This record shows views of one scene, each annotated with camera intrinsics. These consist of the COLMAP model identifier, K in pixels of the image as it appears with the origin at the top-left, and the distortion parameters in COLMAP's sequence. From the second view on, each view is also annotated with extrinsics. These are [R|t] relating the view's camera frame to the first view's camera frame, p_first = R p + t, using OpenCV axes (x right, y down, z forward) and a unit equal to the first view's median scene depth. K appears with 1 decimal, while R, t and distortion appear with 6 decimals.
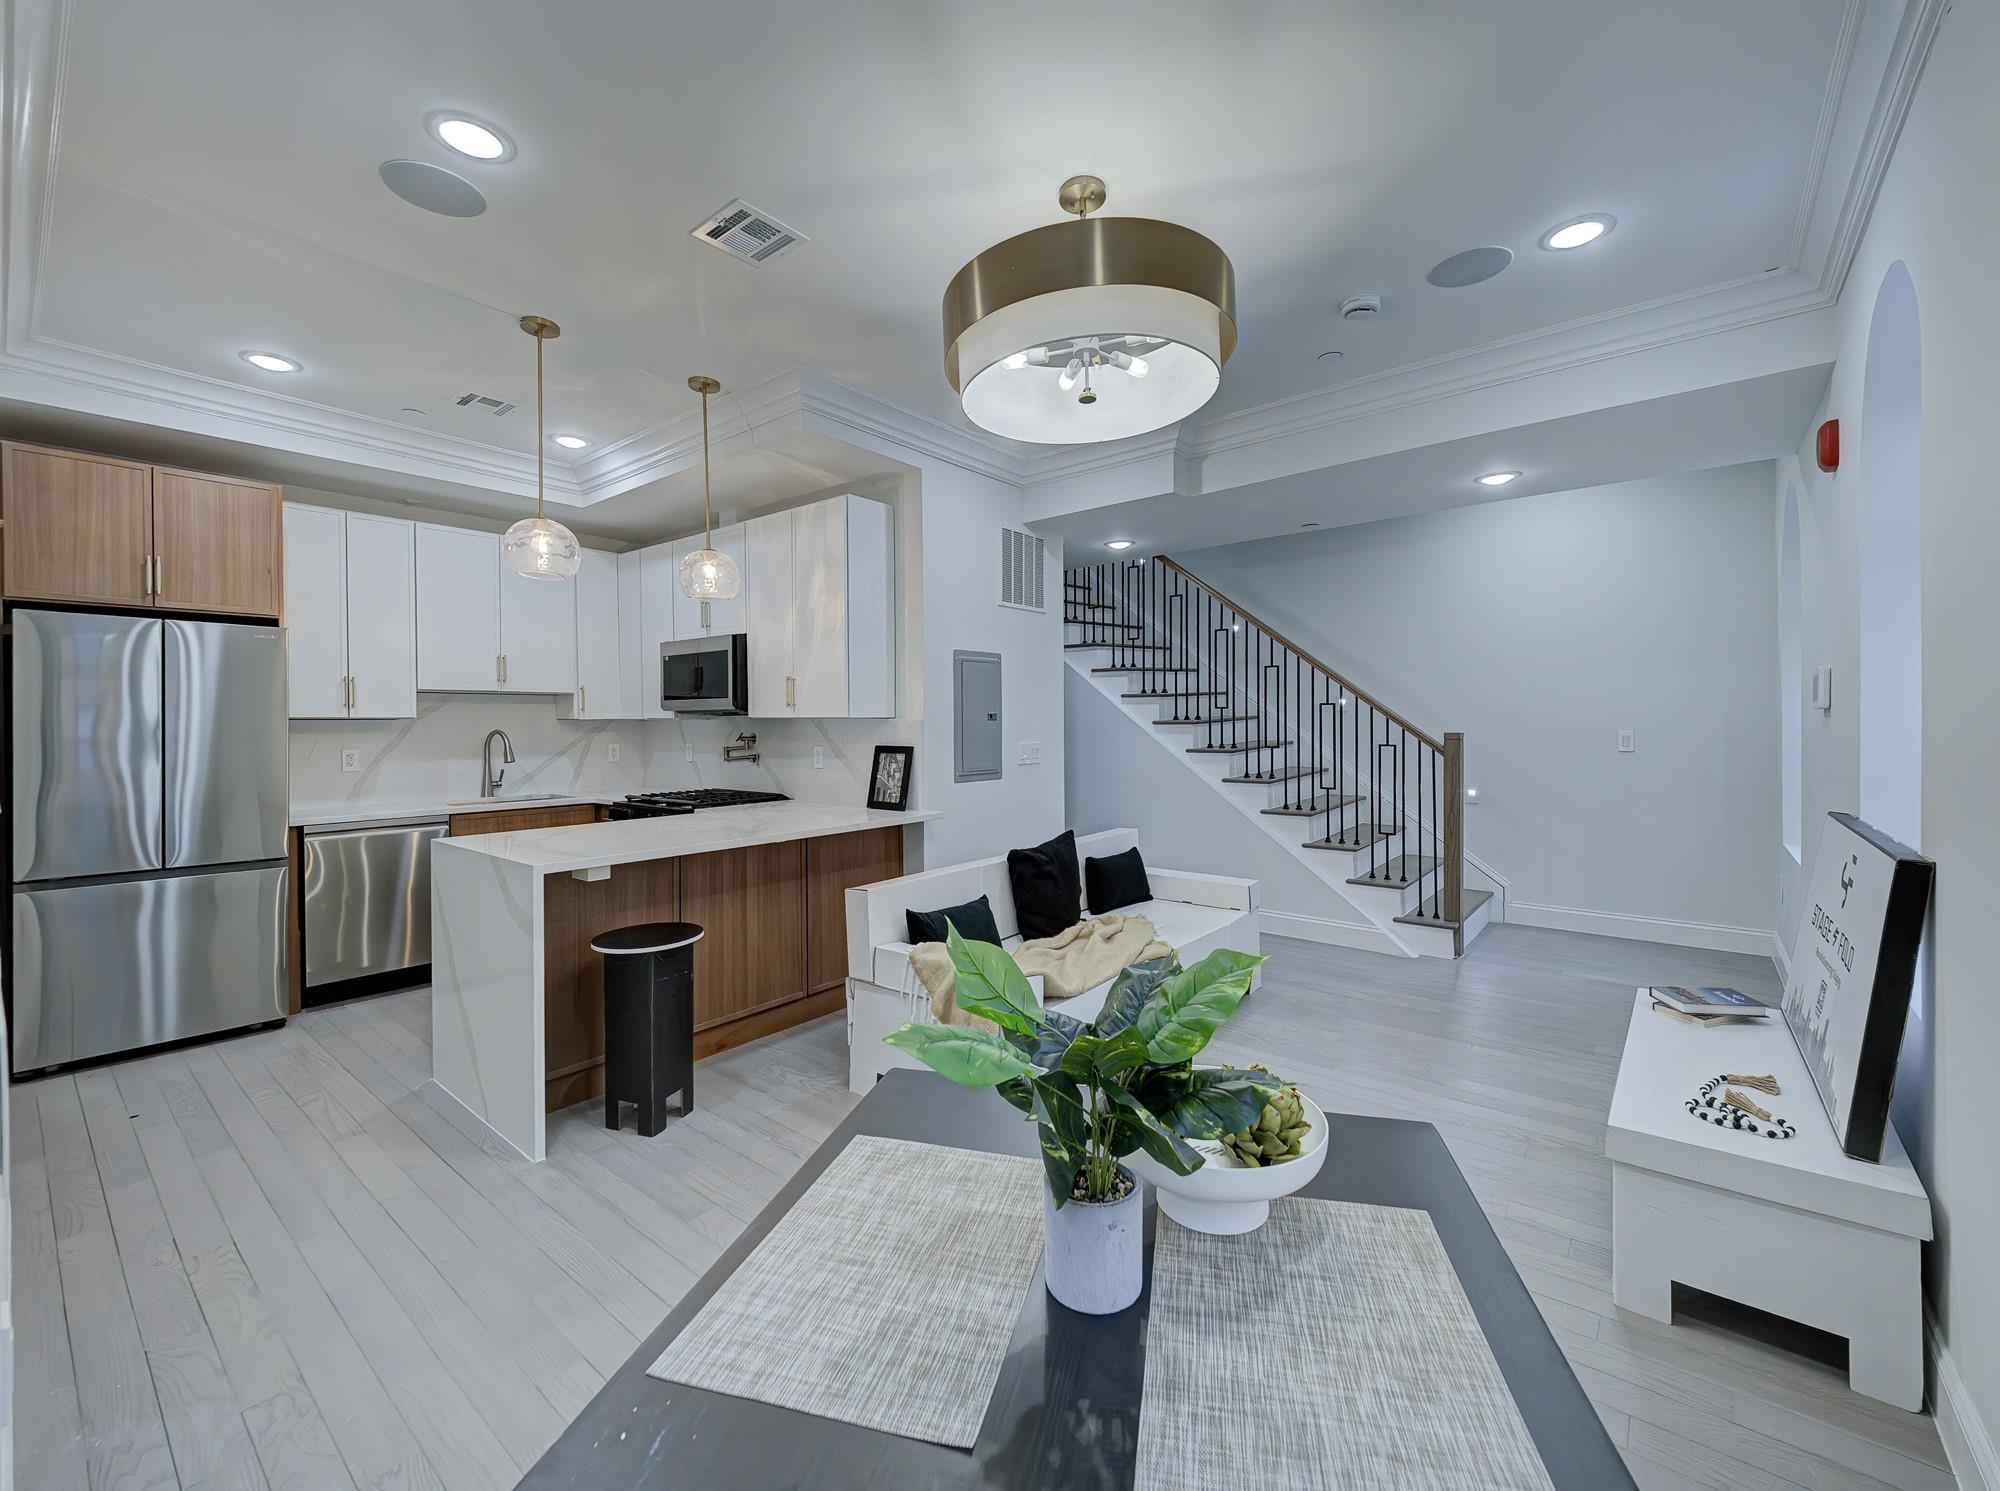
lens RADIAL K [[849.0, 0, 983.0], [0, 849.0, 733.1], [0, 0, 1]] dist [-0.002240, -0.000676]
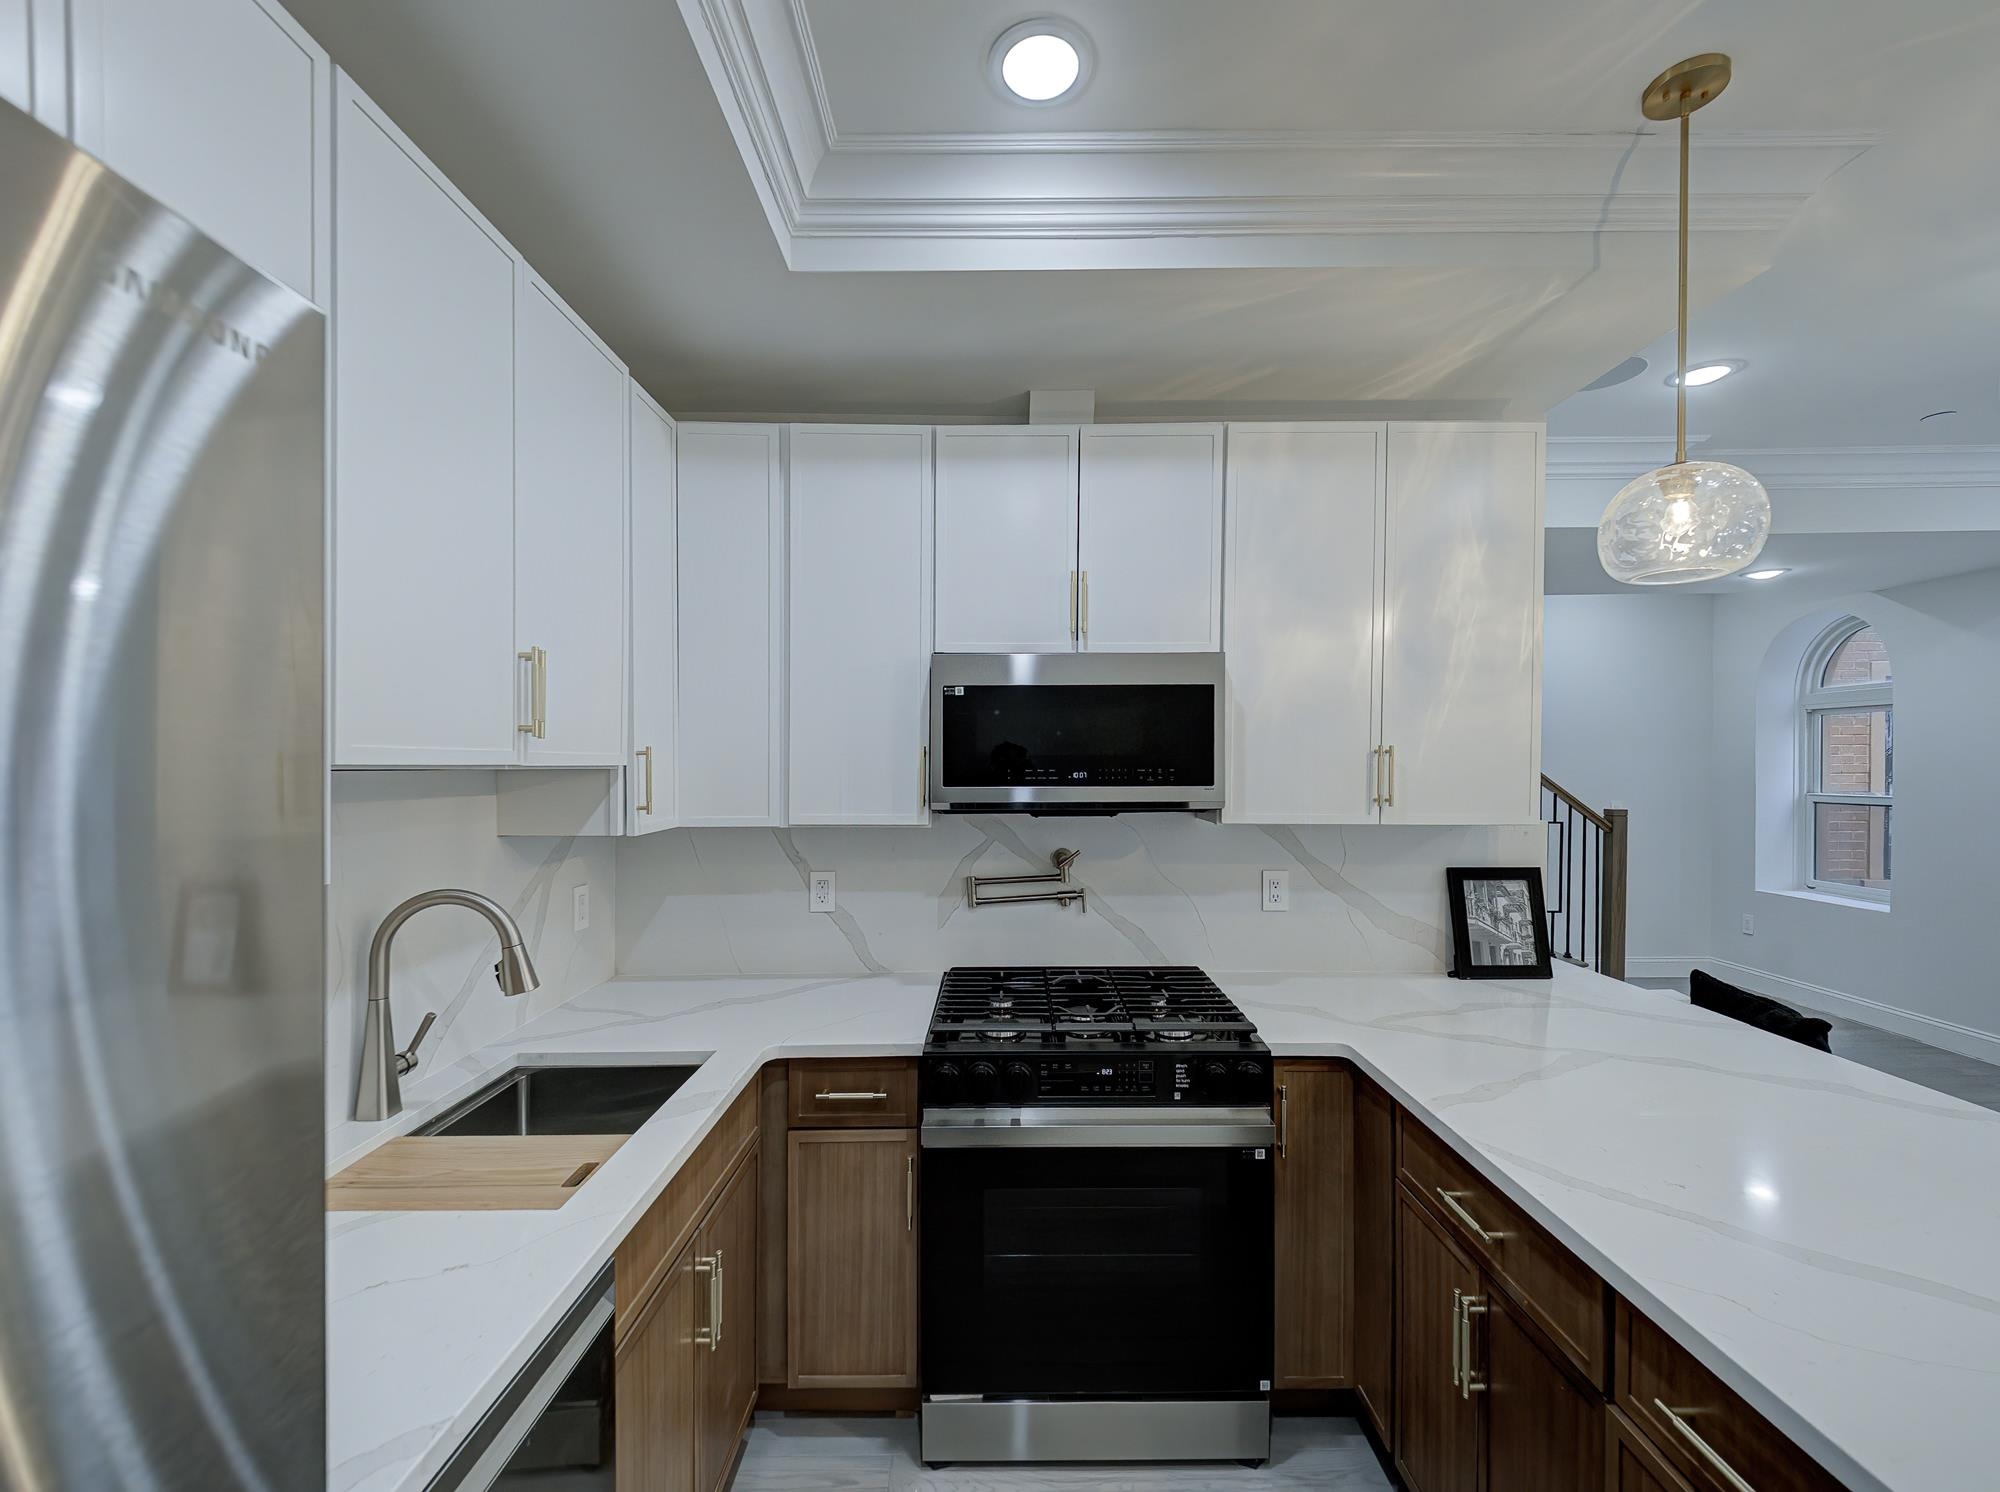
lens RADIAL K [[830.9, 0, 1014.9], [0, 830.9, 771.8], [0, 0, 1]] dist [0.052064, -0.027631]
pose [[0.755831, -0.003333, 0.654759, -0.710415], [0.008673, 0.999950, -0.004922, -0.049701], [-0.654710, 0.009399, 0.755822, 0.736071]]
